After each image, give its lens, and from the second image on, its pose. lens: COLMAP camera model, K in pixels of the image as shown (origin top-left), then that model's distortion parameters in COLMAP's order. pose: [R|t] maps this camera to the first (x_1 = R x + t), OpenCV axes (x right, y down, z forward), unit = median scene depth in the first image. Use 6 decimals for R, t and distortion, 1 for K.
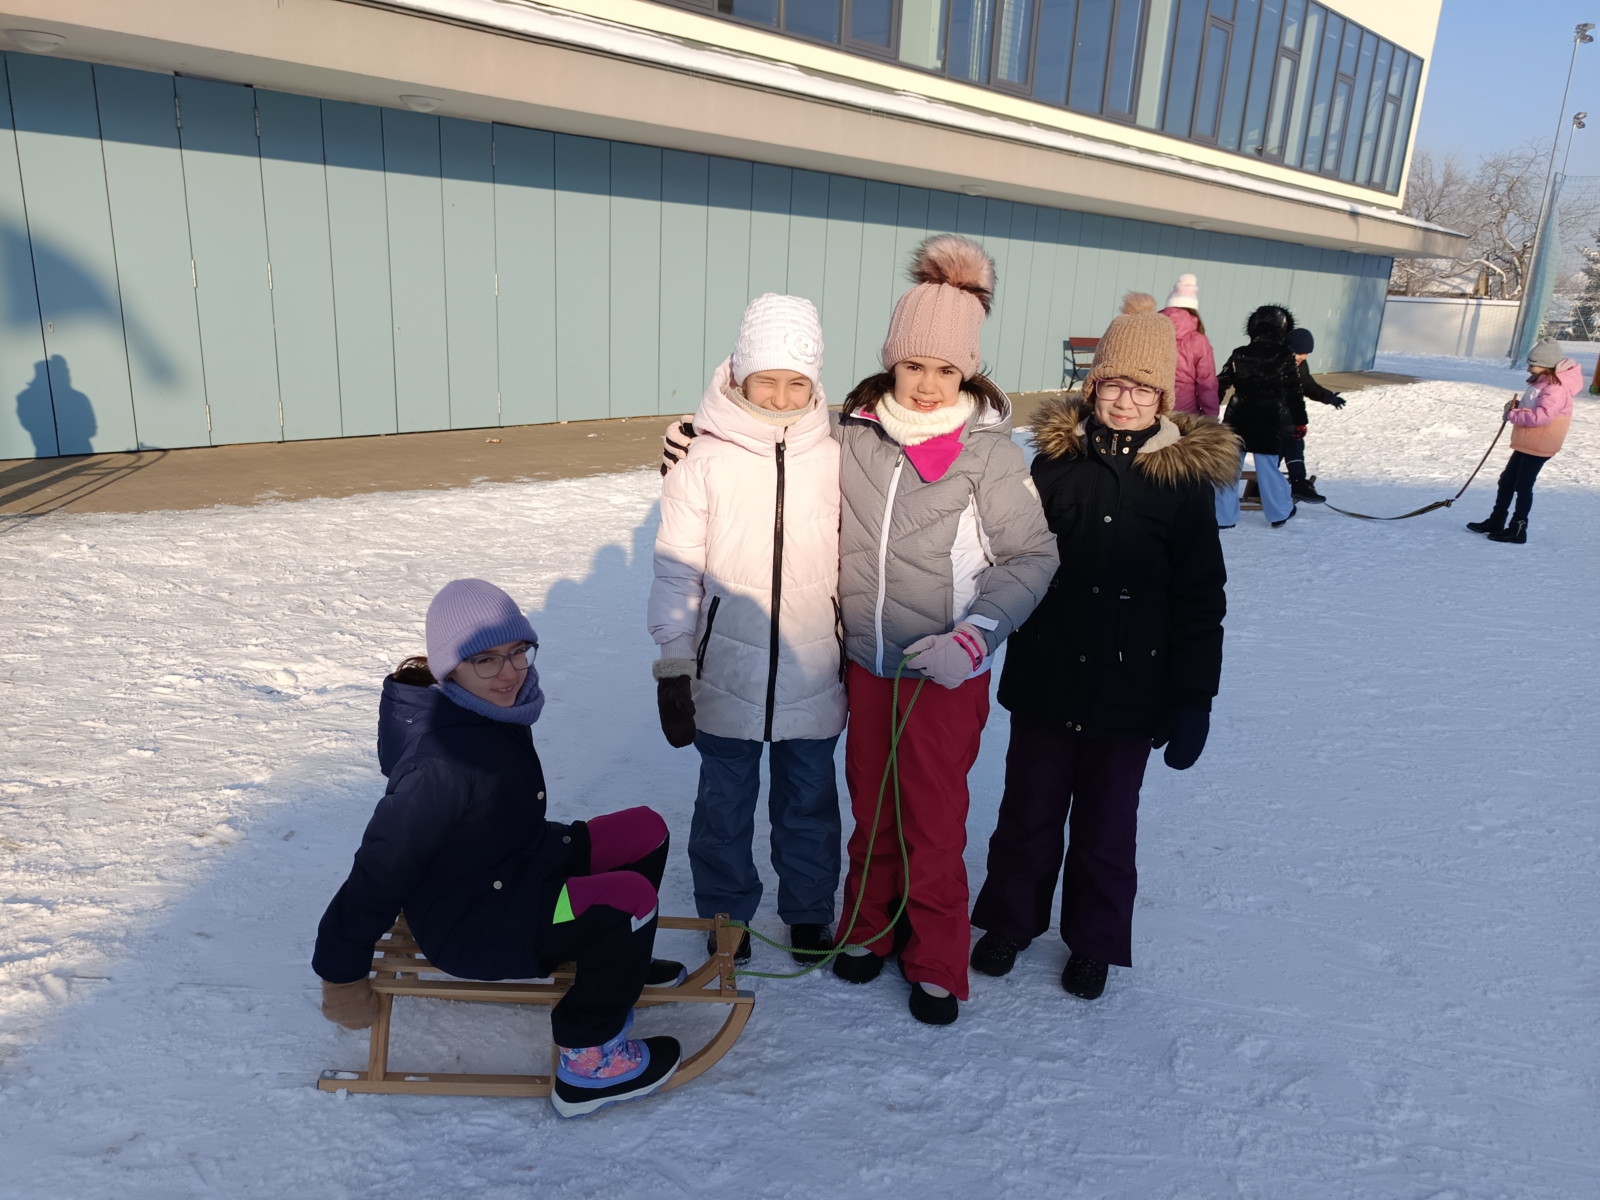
lens RADIAL K [[1121.2, 0, 806.1], [0, 1121.2, 607.4], [0, 0, 1]] dist [0.024774, -0.003335]
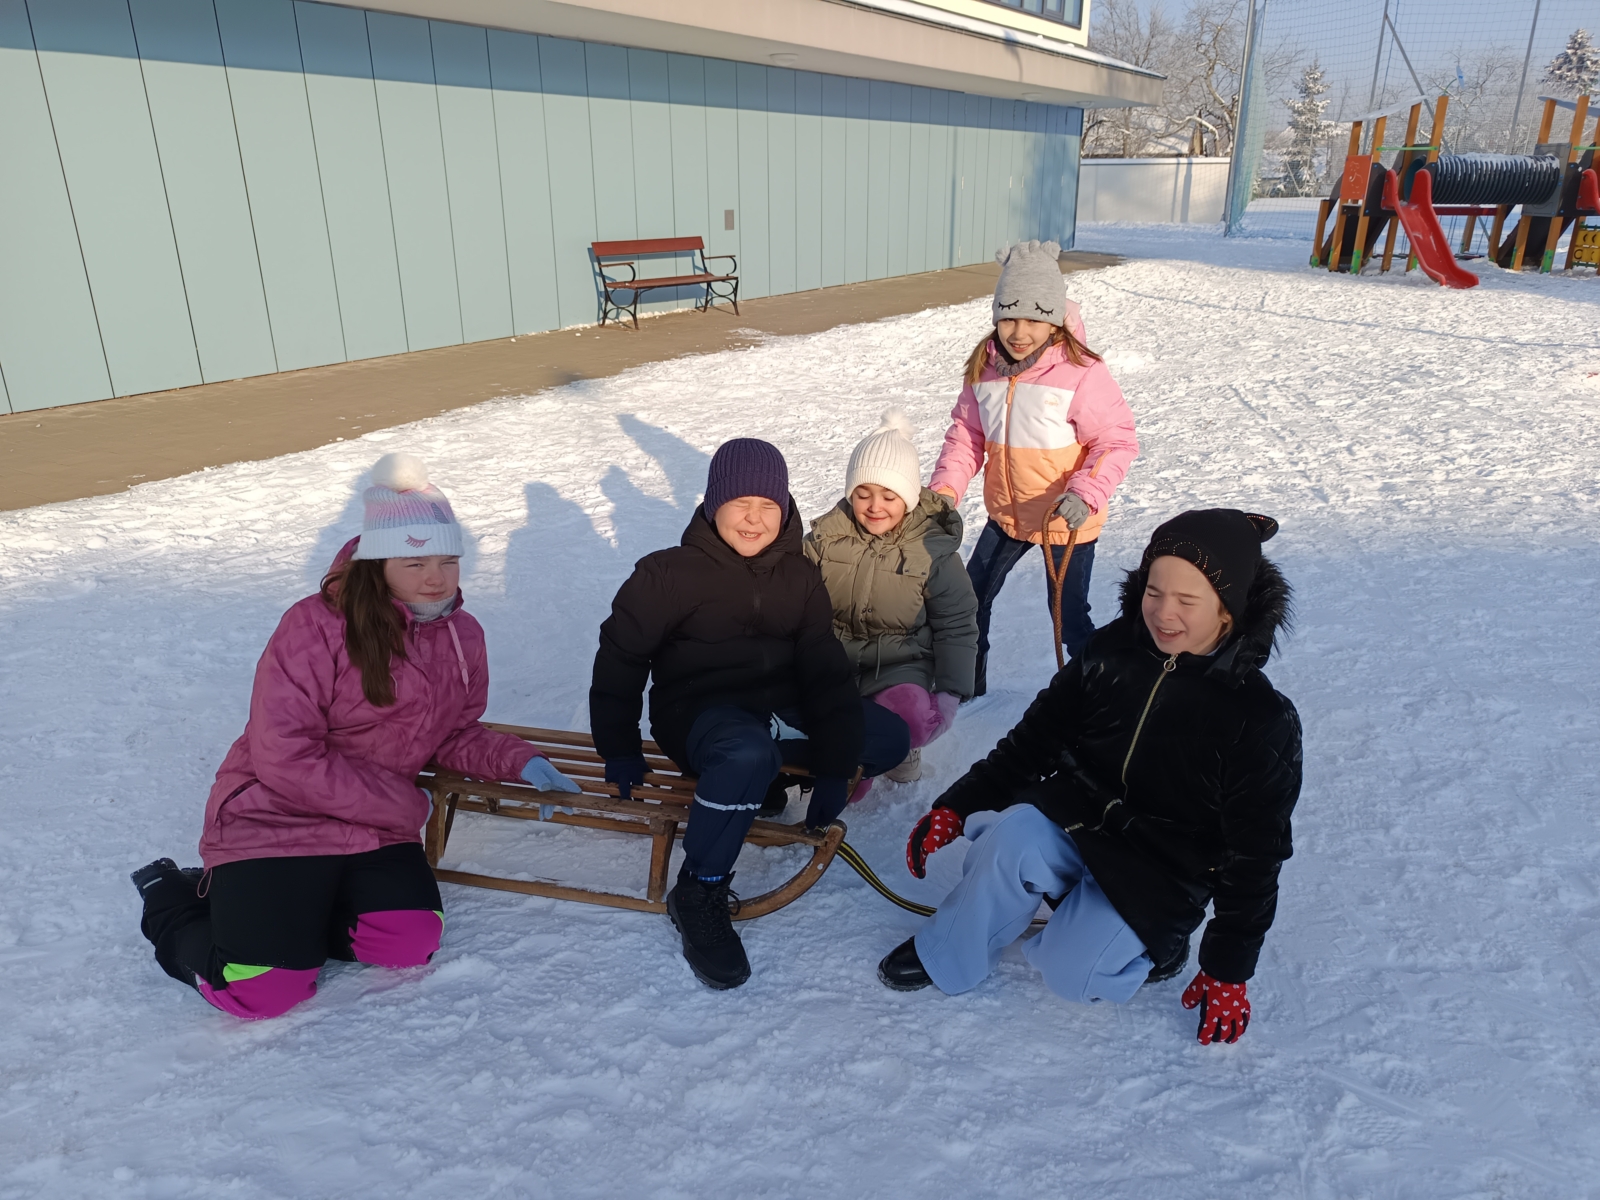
lens RADIAL K [[1121.2, 0, 796.2], [0, 1121.2, 595.9], [0, 0, 1]] dist [0.024774, -0.003335]
pose [[0.979264, -0.116786, 0.165537, 0.078945], [0.103419, 0.990806, 0.087220, -0.029675], [-0.174201, -0.068292, 0.982339, 0.118743]]
